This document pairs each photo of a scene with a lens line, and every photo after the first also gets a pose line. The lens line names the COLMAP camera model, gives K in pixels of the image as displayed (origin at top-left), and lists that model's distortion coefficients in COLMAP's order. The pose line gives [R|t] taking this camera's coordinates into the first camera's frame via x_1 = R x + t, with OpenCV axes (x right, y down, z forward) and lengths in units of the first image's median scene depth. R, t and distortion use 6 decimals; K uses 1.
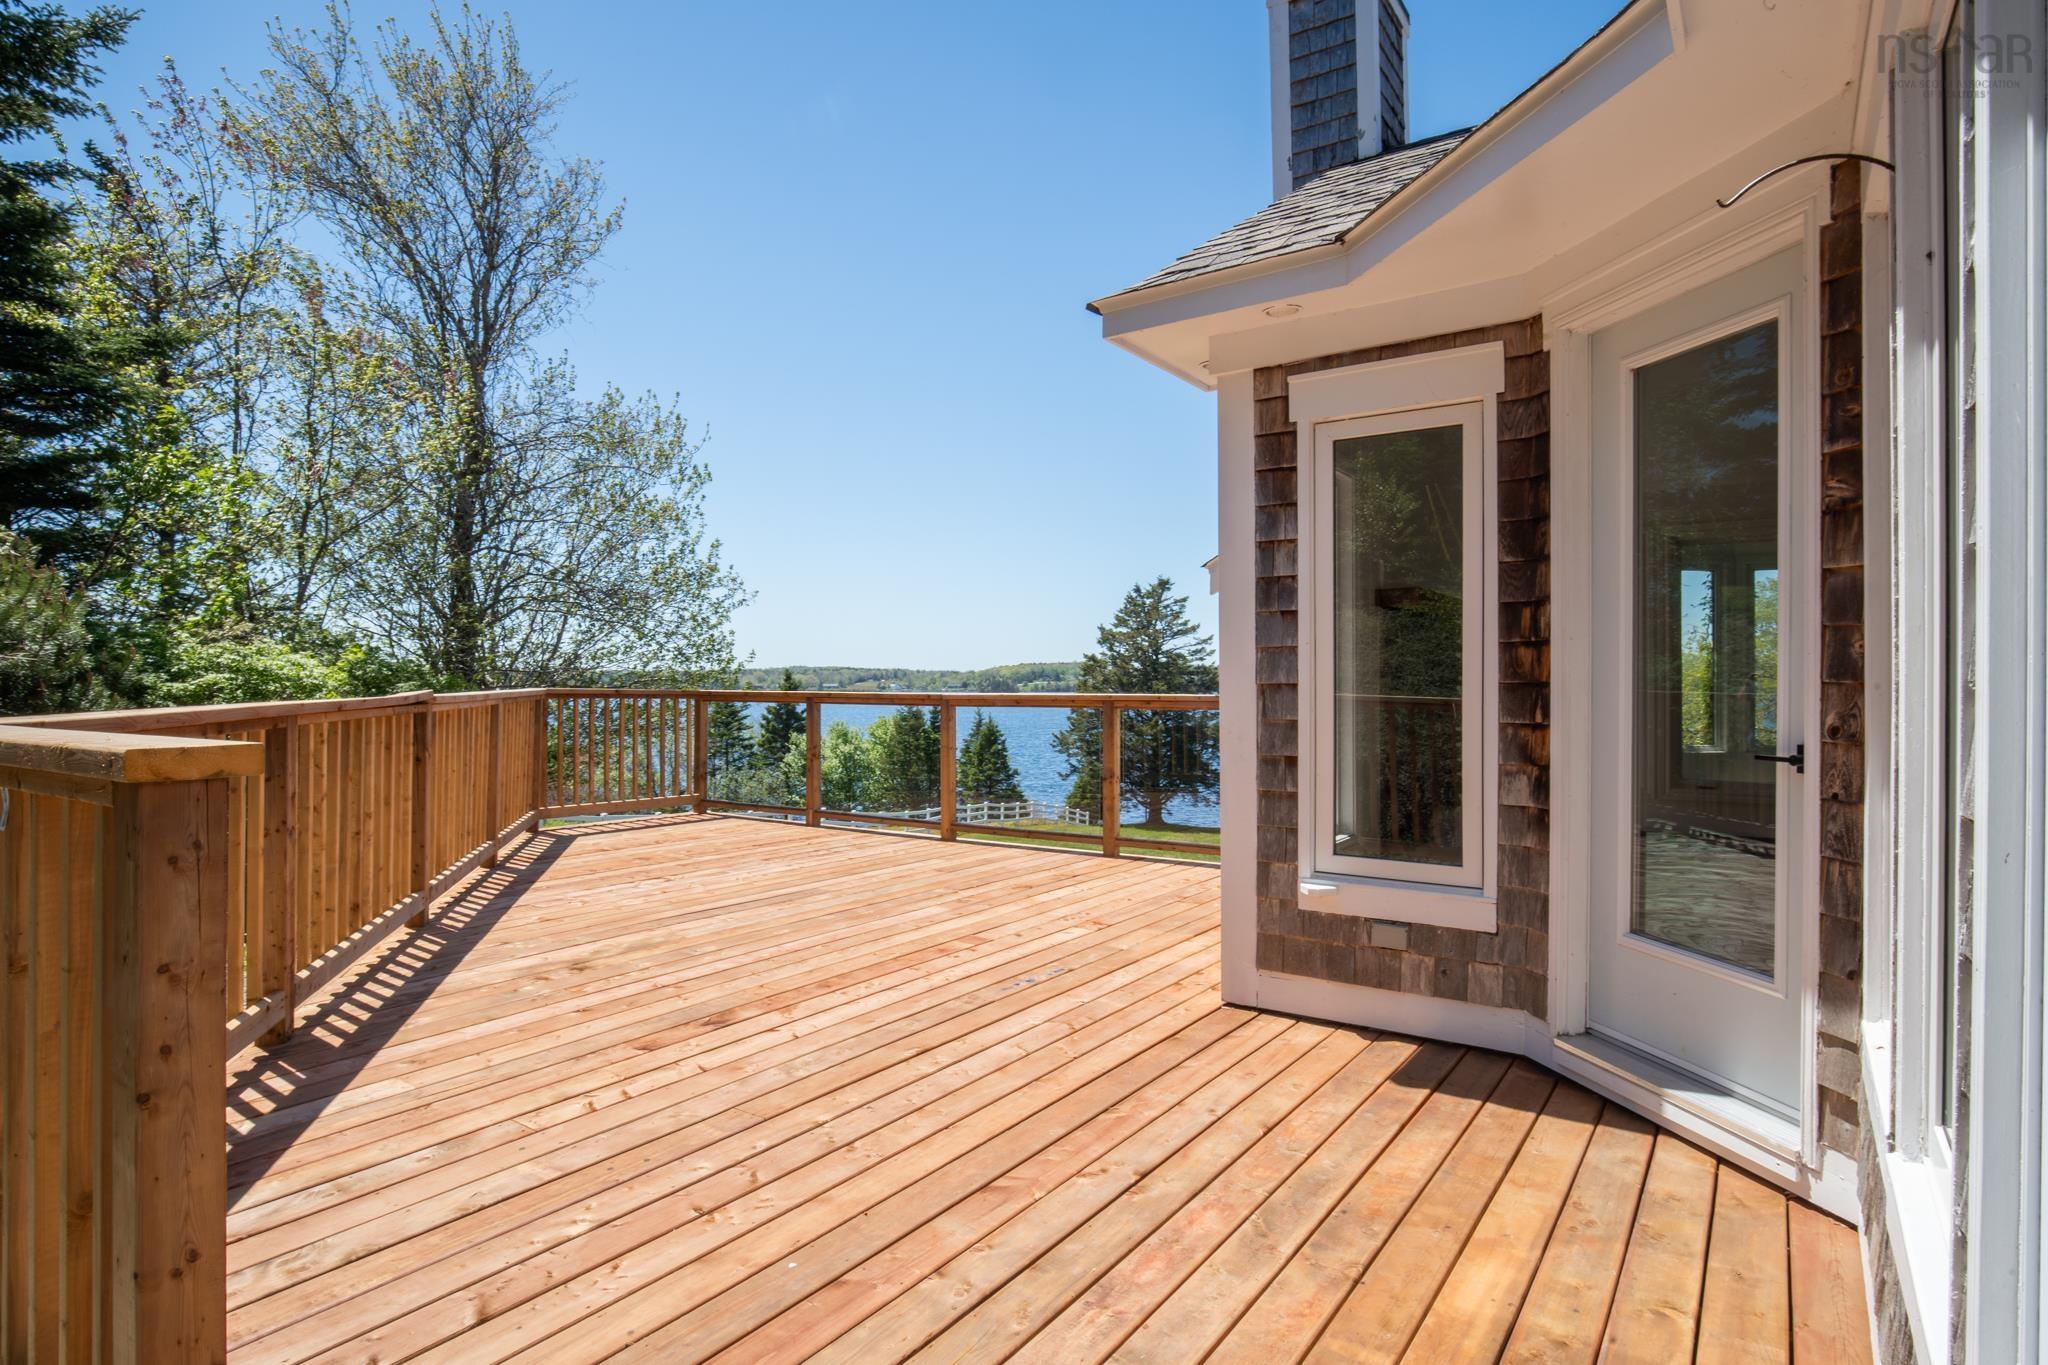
lens RADIAL K [[1105.0, 0, 1018.9], [0, 1105.0, 681.1], [0, 0, 1]] dist [-0.000952, 0.000358]
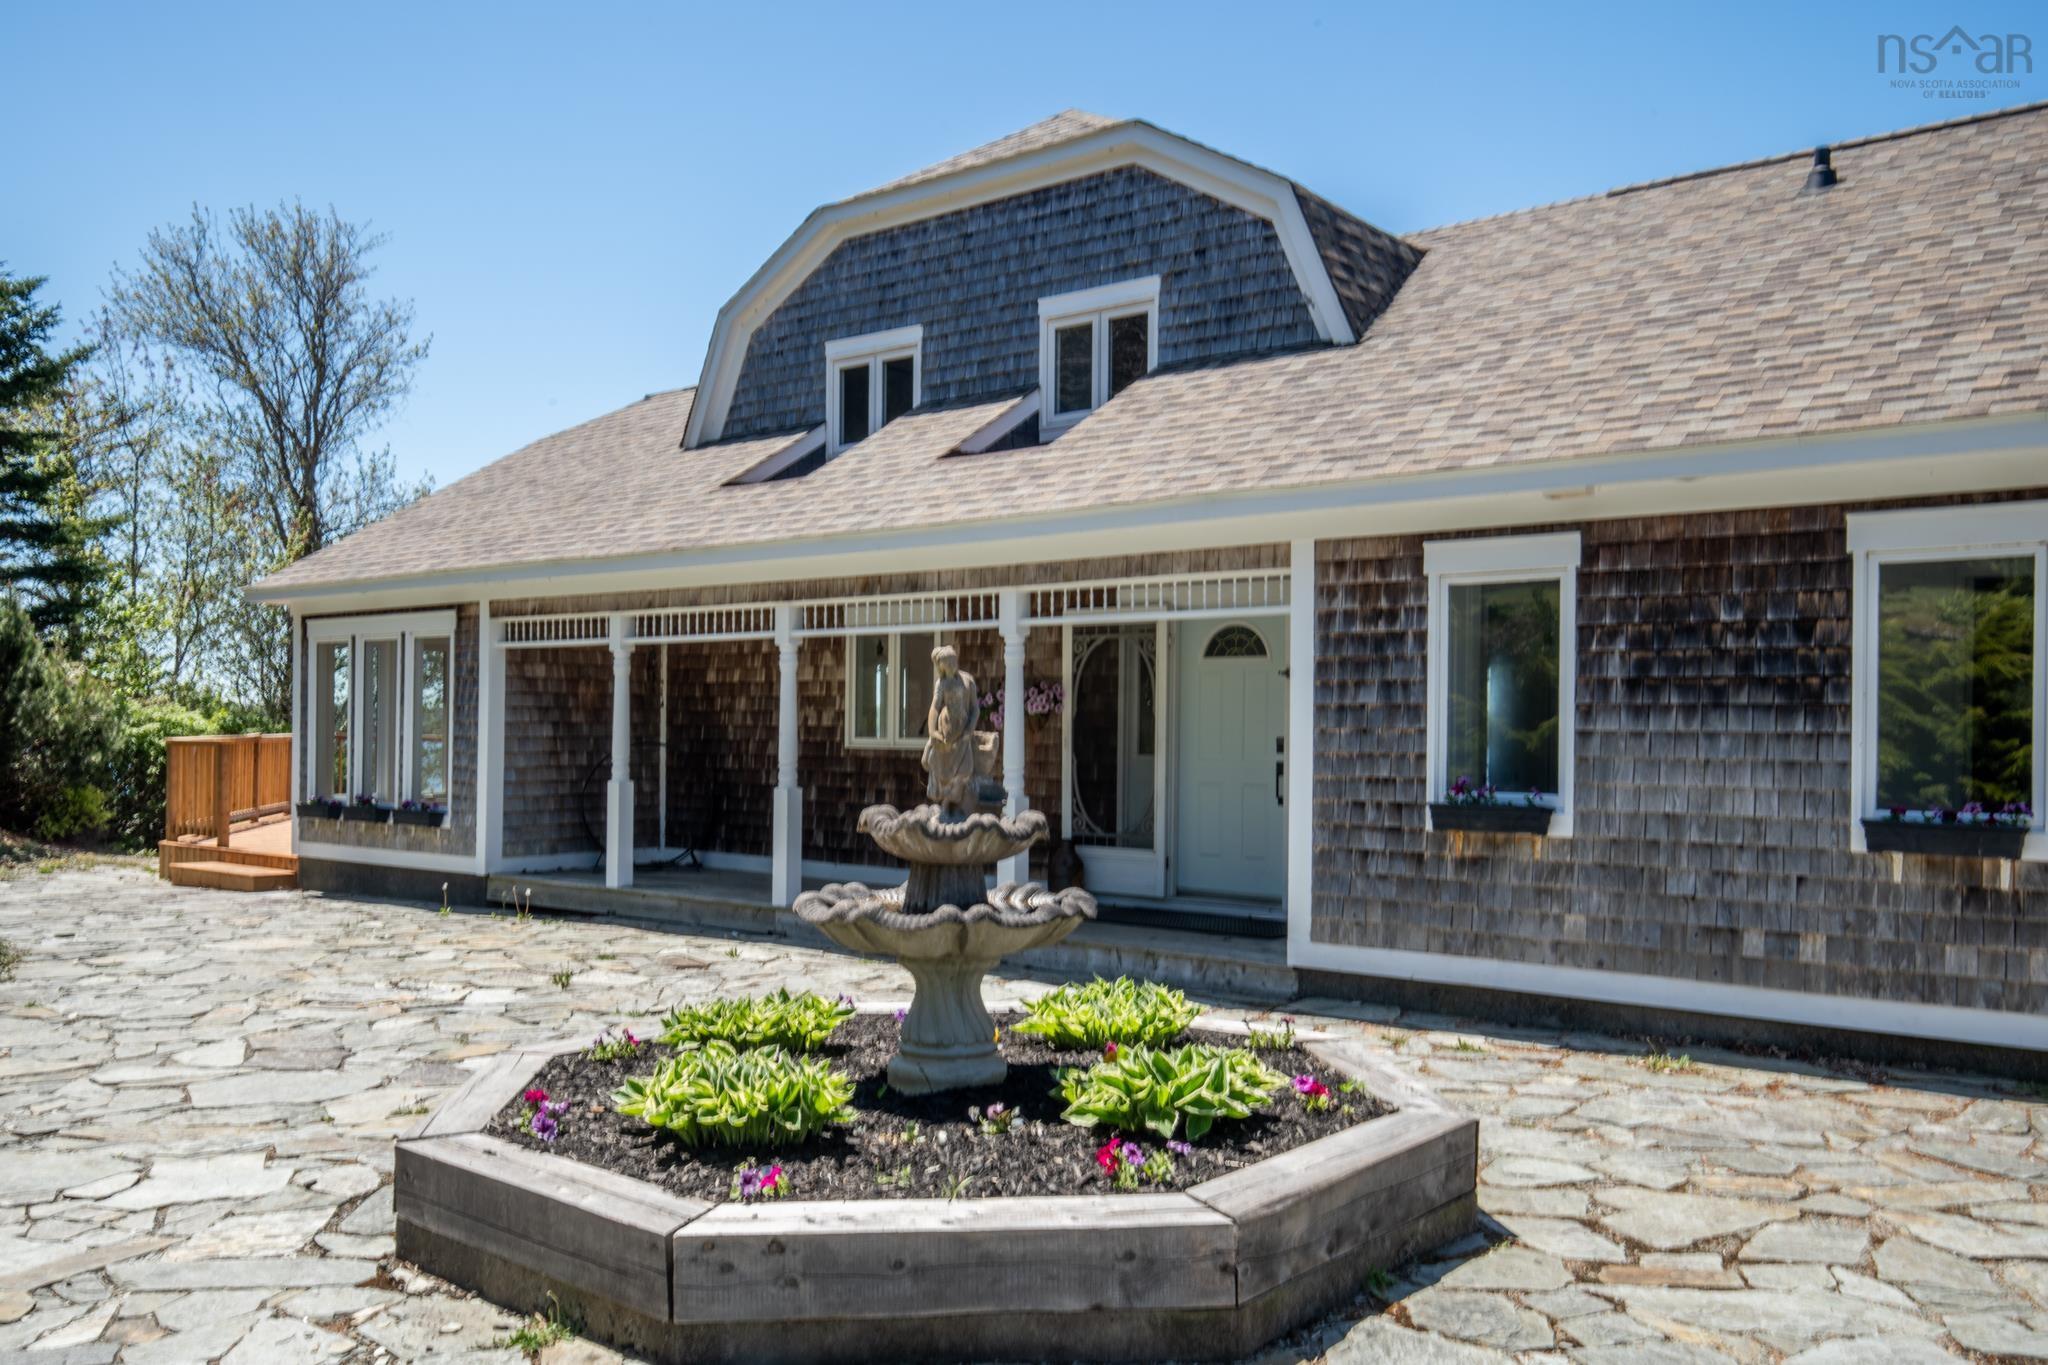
lens RADIAL K [[1662.2, 0, 1064.4], [0, 1662.2, 737.3], [0, 0, 1]] dist [0.034113, 0.000913]
pose [[0.998531, 0.010241, -0.053198, 0.445603], [-0.009942, 0.999933, 0.005878, -0.006918], [0.053255, -0.005341, 0.998567, -0.806364]]
